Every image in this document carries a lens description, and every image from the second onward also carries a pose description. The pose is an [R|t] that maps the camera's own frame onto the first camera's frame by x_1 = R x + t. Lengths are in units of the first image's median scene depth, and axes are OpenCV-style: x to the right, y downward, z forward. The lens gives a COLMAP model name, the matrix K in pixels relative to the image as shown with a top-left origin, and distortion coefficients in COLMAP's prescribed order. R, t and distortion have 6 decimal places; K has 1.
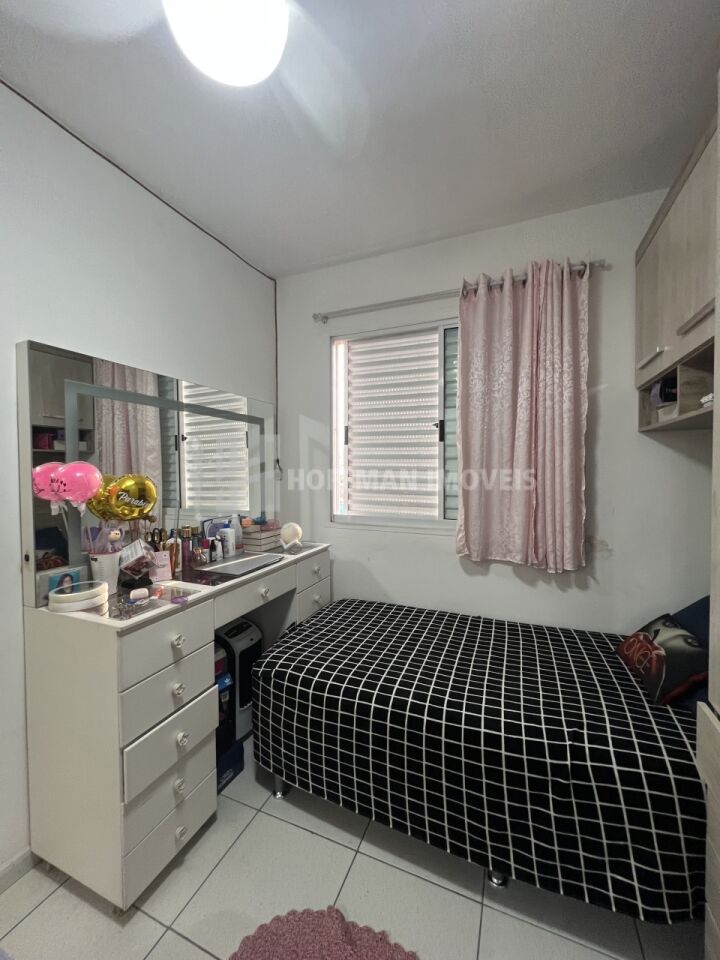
lens RADIAL K [[377.1, 0, 361.1], [0, 377.1, 483.2], [0, 0, 1]] dist [-0.003475, -0.000339]
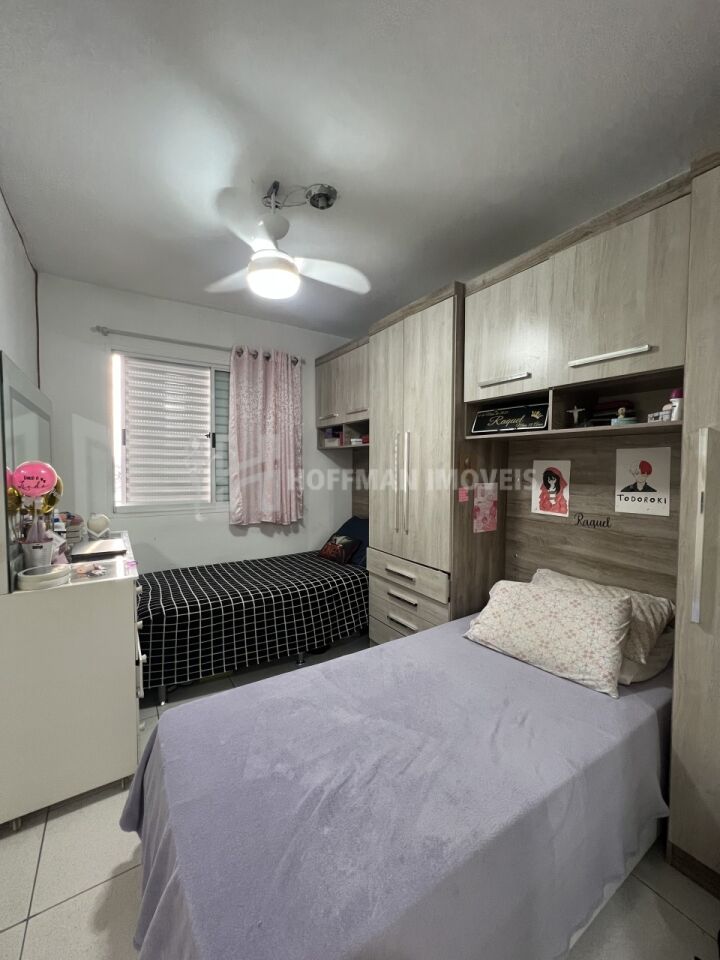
lens RADIAL K [[384.1, 0, 358.2], [0, 384.1, 480.1], [0, 0, 1]] dist [0.001453, 0.000221]
pose [[0.569594, -0.026743, 0.821491, -0.719460], [0.024041, 0.999585, 0.015872, 0.002899], [-0.821574, 0.010709, 0.570001, -0.299046]]
